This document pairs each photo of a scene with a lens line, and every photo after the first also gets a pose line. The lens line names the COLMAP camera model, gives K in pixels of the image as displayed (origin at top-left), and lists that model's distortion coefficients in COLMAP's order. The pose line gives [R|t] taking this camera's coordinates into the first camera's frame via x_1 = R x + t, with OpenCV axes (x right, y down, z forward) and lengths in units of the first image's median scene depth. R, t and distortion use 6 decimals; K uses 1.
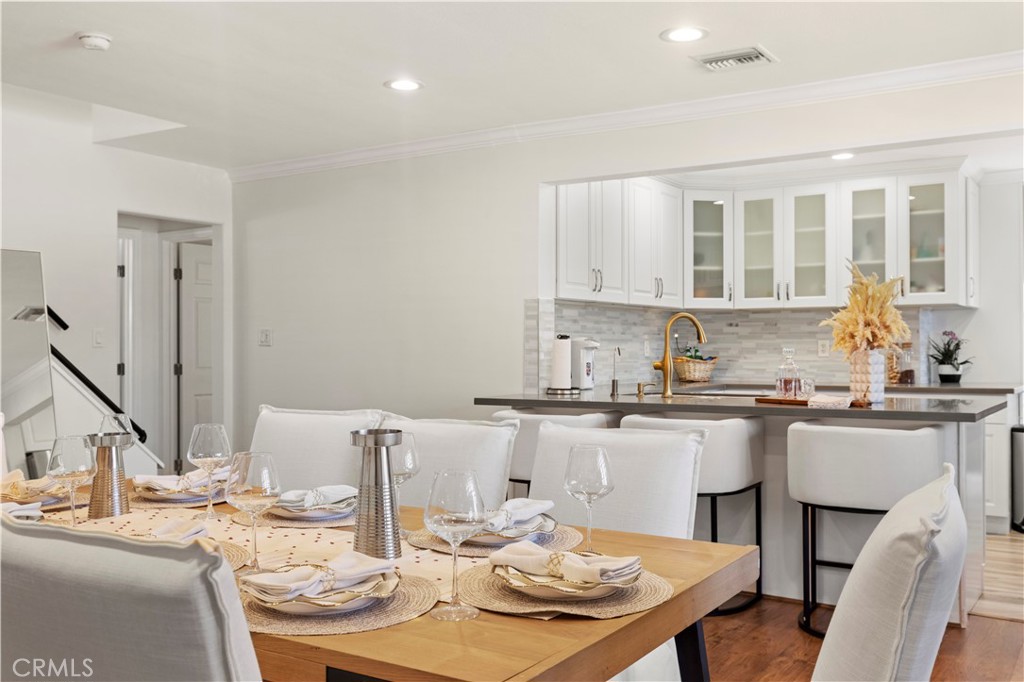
lens RADIAL K [[952.7, 0, 512.0], [0, 952.7, 341.0], [0, 0, 1]] dist [0.002445, 0.004632]
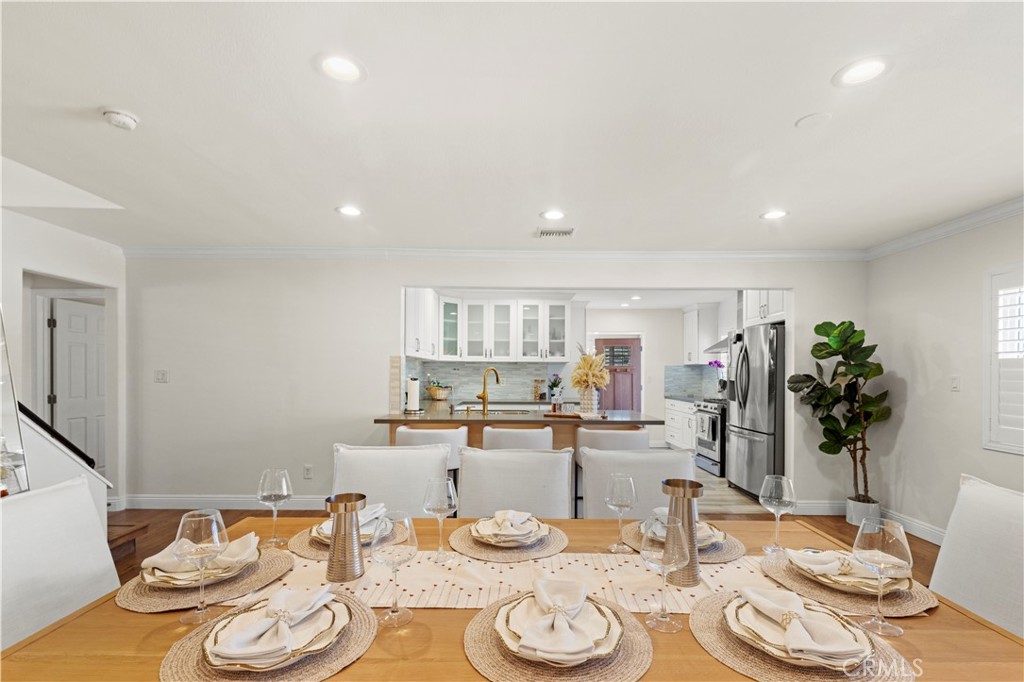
lens RADIAL K [[472.8, 0, 515.5], [0, 472.8, 376.3], [0, 0, 1]] dist [0.002188, 0.000079]
pose [[0.840333, 0.004305, 0.542053, -0.204002], [-0.012109, 0.999868, 0.010831, -0.016897], [-0.541935, -0.015666, 0.840274, 0.168374]]
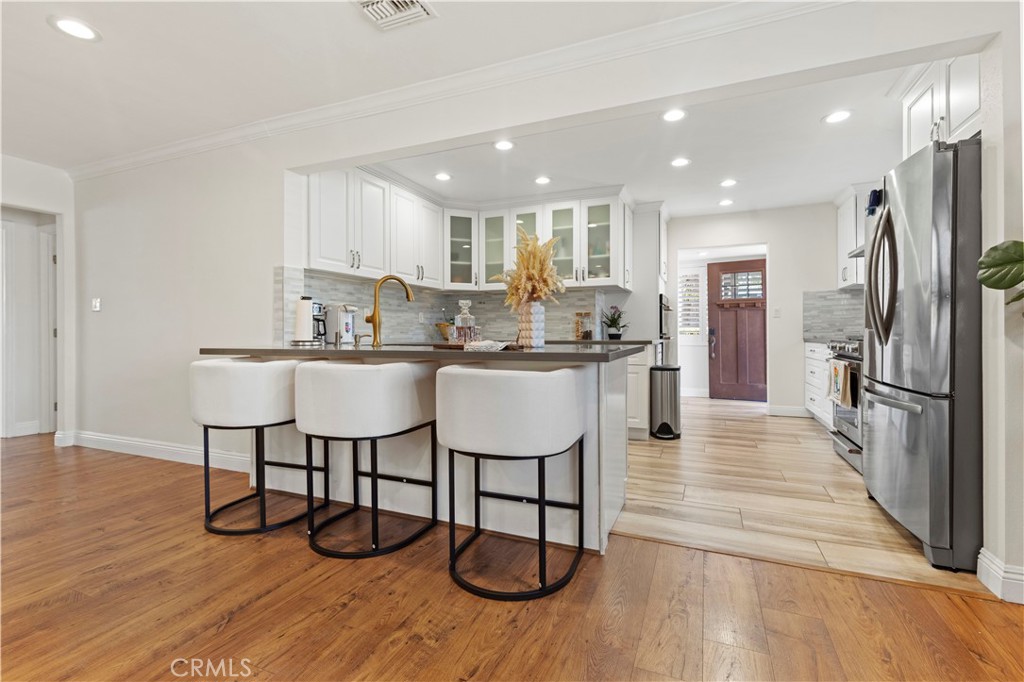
lens RADIAL K [[459.2, 0, 512.4], [0, 459.2, 333.2], [0, 0, 1]] dist [0.009049, -0.000041]
pose [[0.983874, -0.001605, 0.178856, 0.170716], [-0.000098, 0.999955, 0.009512, 0.028452], [-0.178863, -0.009376, 0.983829, 0.310390]]
